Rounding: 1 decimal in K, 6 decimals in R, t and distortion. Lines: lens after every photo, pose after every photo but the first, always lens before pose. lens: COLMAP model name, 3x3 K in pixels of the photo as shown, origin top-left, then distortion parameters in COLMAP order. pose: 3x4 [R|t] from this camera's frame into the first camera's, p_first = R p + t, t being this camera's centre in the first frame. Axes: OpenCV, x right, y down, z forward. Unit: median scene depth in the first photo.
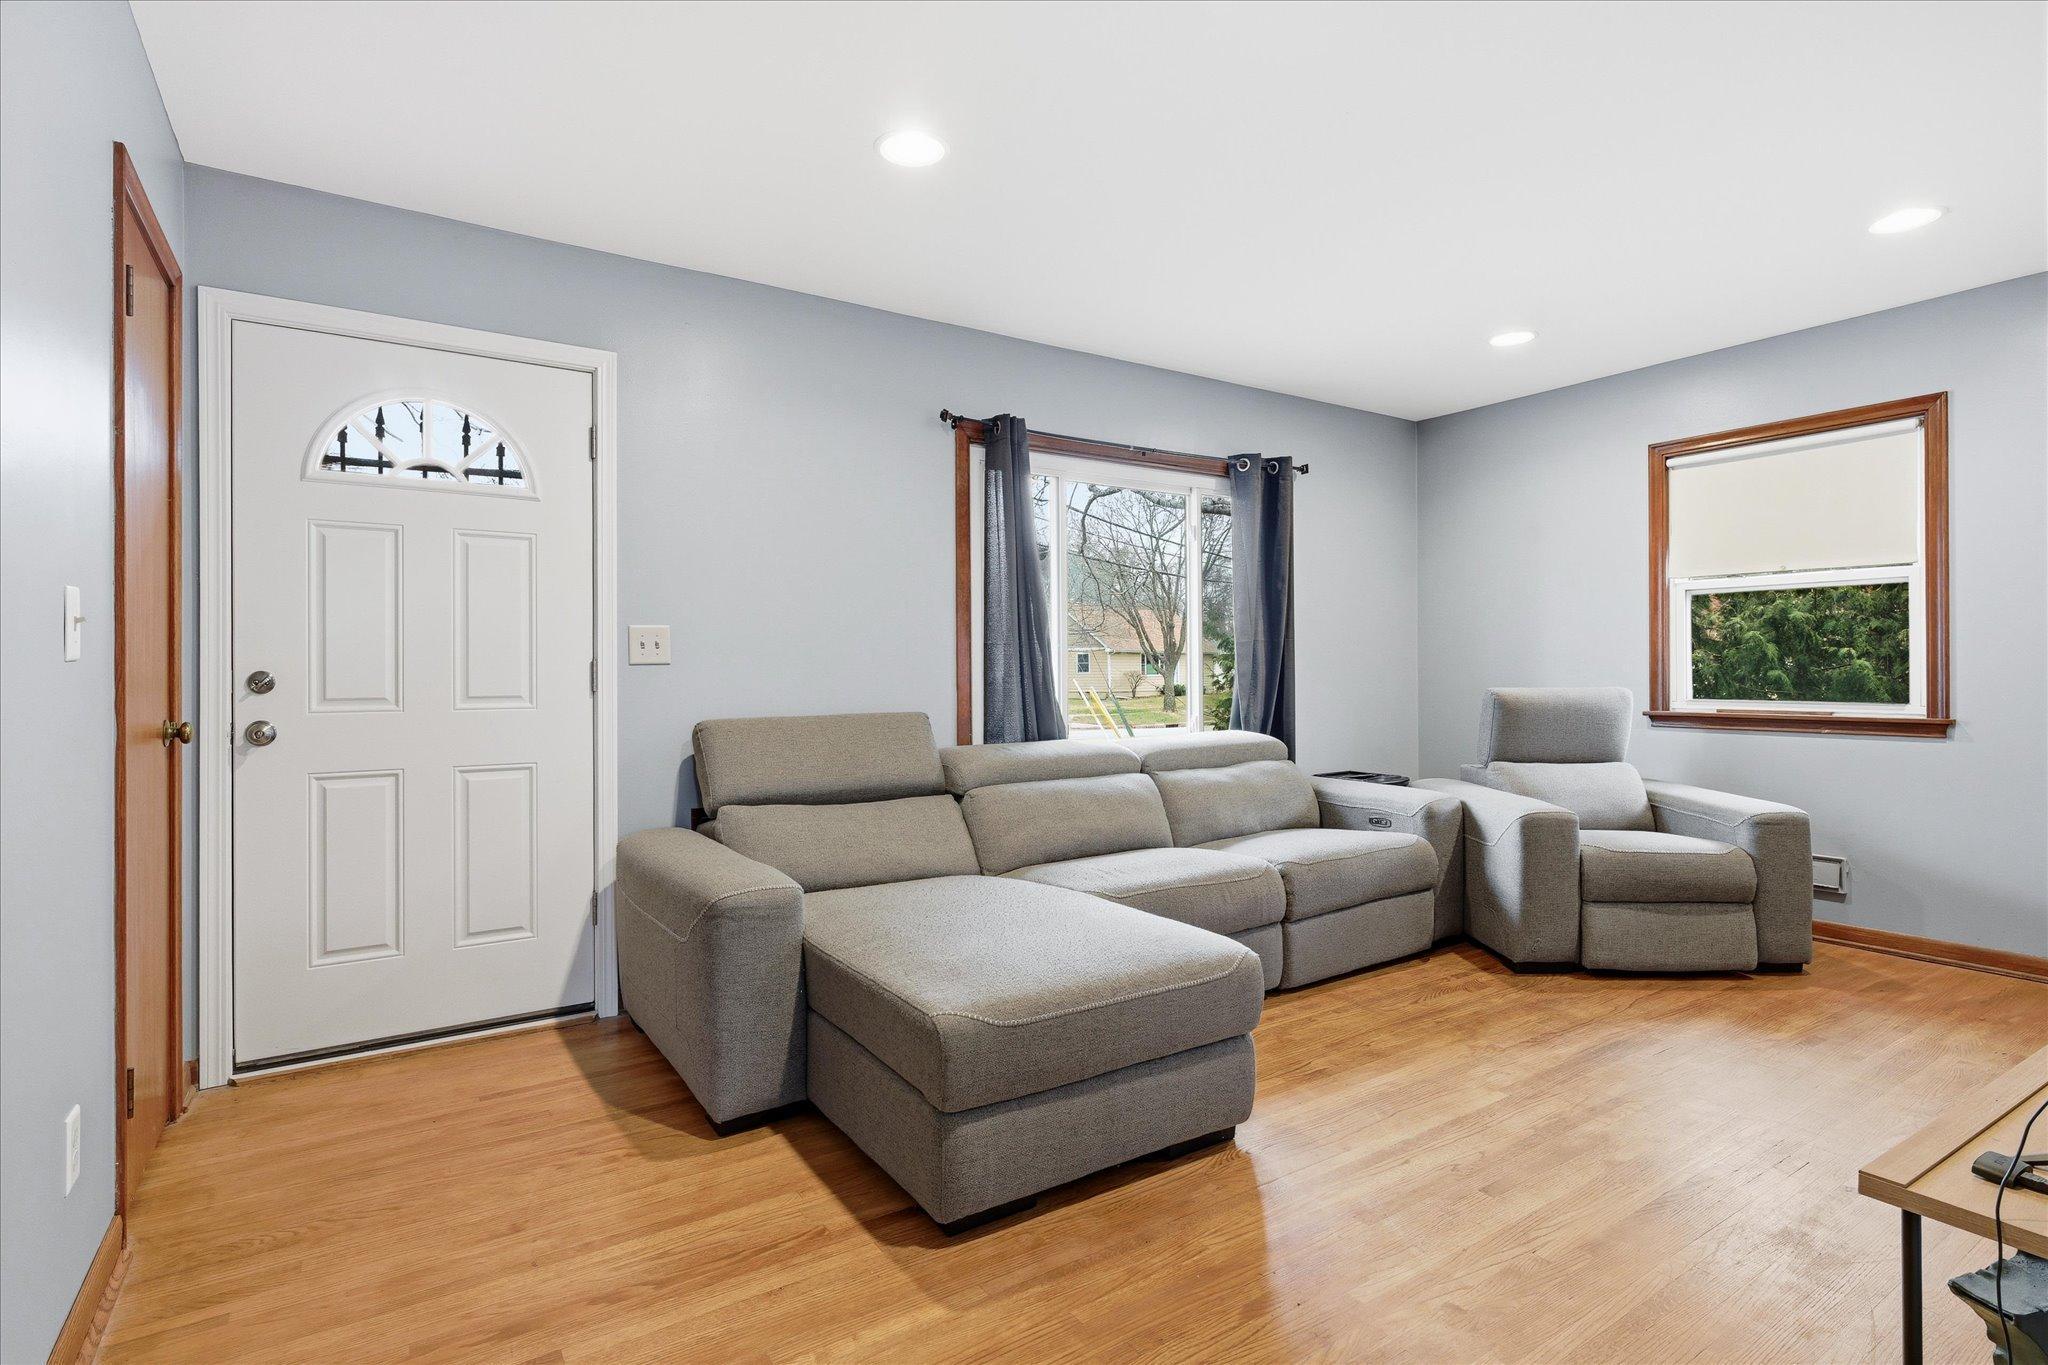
lens RADIAL K [[963.4, 0, 1024.0], [0, 963.4, 682.5], [0, 0, 1]] dist [0.001723, 0.000601]
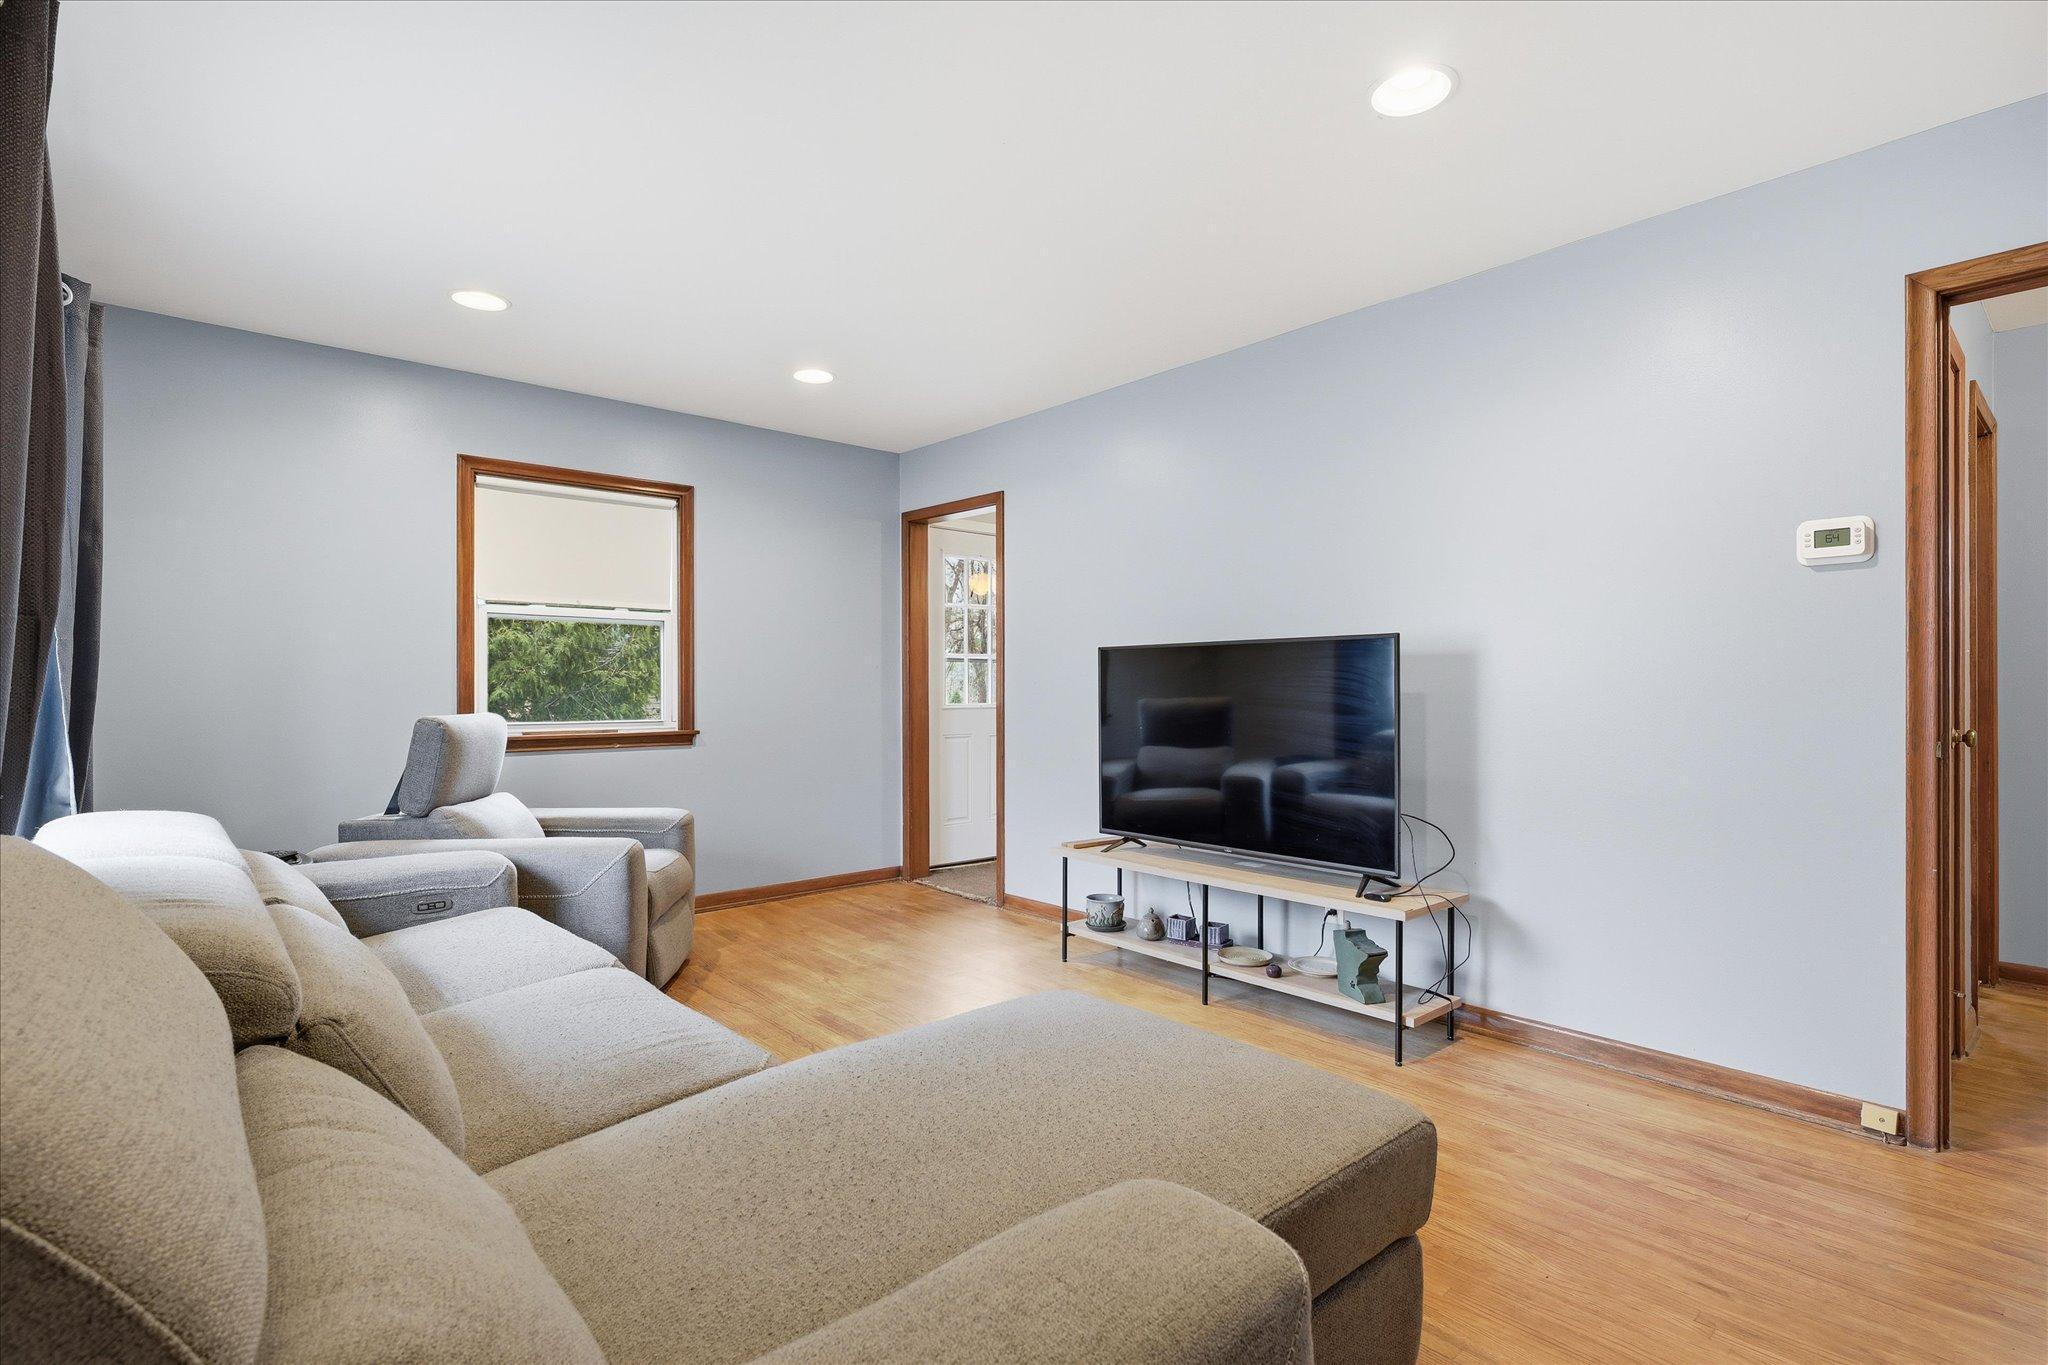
lens RADIAL K [[963.4, 0, 1024.0], [0, 963.4, 682.5], [0, 0, 1]] dist [0.001723, 0.000601]
pose [[-0.108378, 0.011082, 0.994048, -0.425307], [0.009066, 0.999907, -0.010159, -0.010021], [-0.994068, 0.007911, -0.108468, 0.684989]]
